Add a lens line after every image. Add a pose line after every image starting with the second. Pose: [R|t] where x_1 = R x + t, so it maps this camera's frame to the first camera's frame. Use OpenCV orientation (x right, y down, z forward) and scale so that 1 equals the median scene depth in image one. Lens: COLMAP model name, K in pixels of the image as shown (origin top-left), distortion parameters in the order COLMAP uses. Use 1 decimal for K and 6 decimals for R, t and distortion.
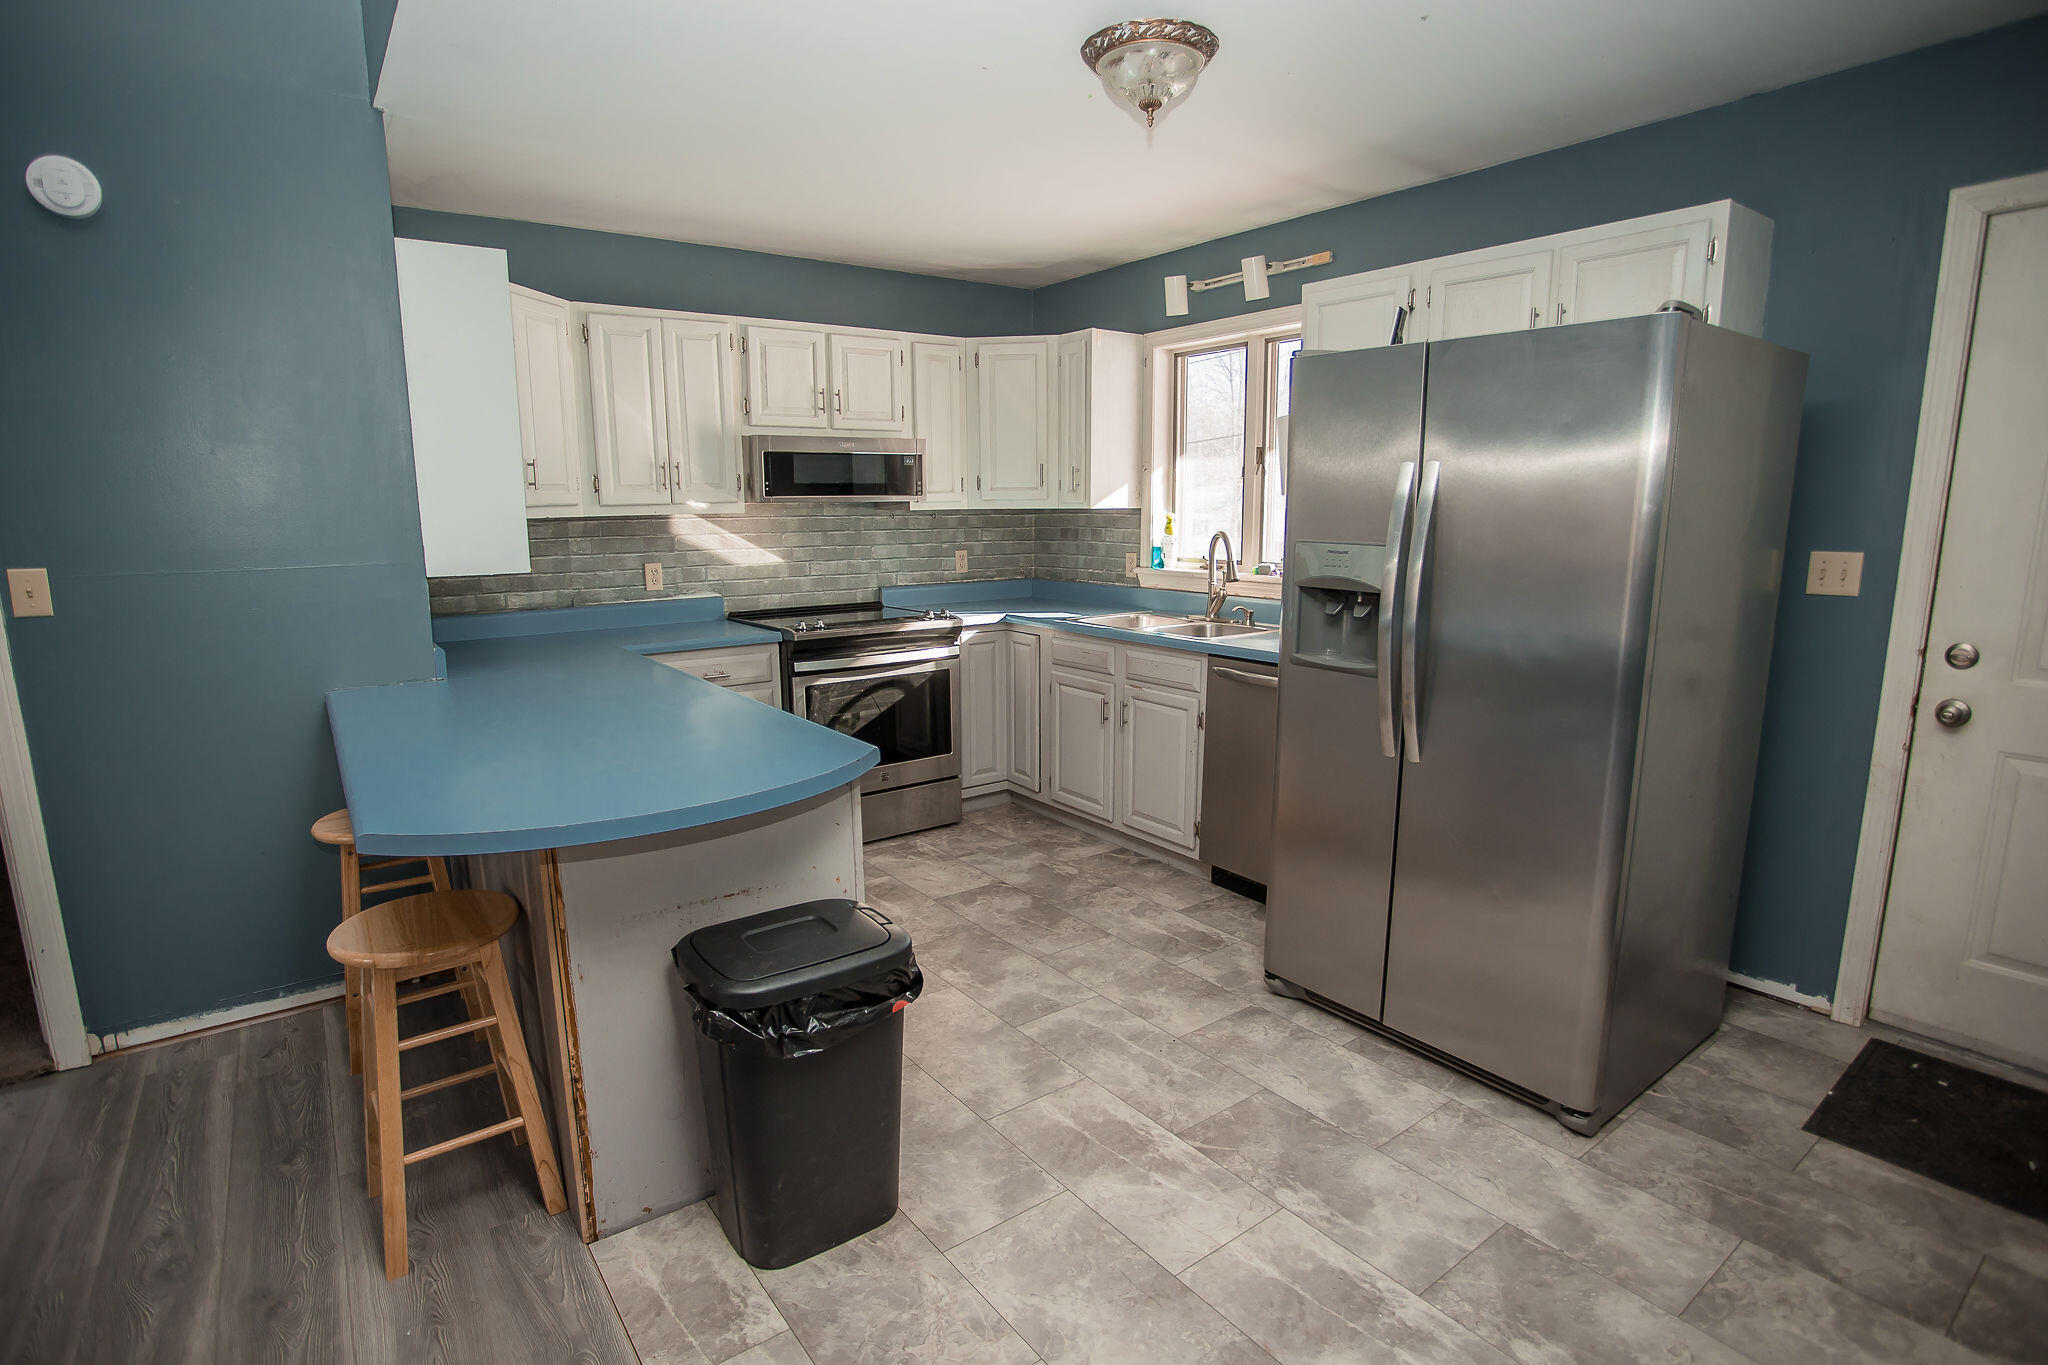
lens RADIAL K [[1015.4, 0, 1021.9], [0, 1015.4, 675.8], [0, 0, 1]] dist [-0.053902, 0.000317]
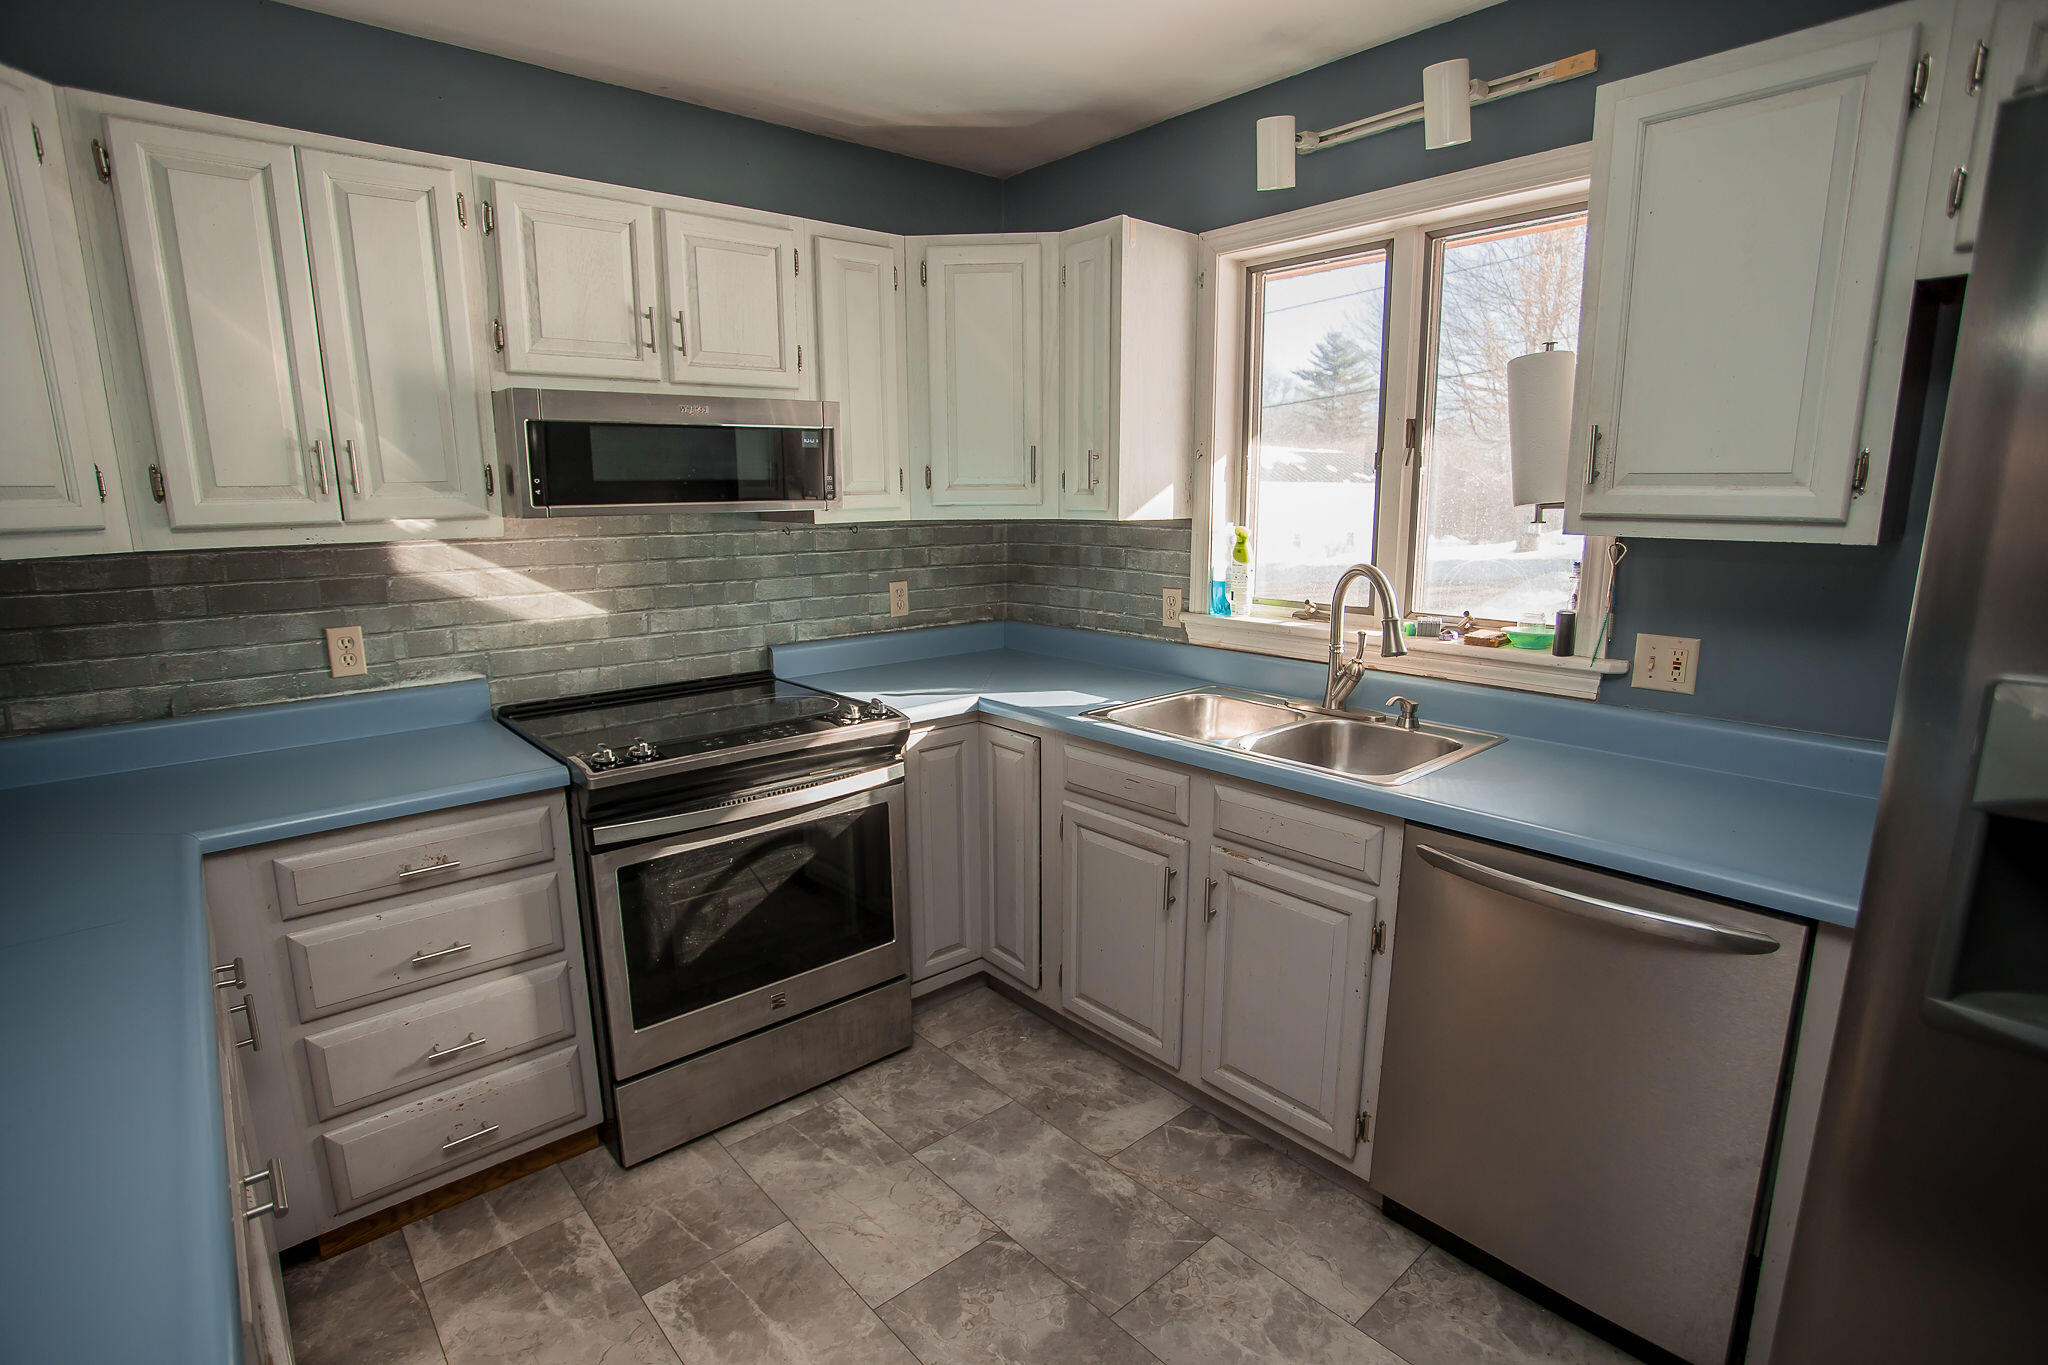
lens RADIAL K [[997.5, 0, 1021.8], [0, 997.5, 684.6], [0, 0, 1]] dist [-0.062899, 0.028534]
pose [[0.996548, -0.015959, 0.081470, -0.039910], [0.014057, 0.999616, 0.023867, -0.084333], [-0.081820, -0.022639, 0.996390, 0.421796]]
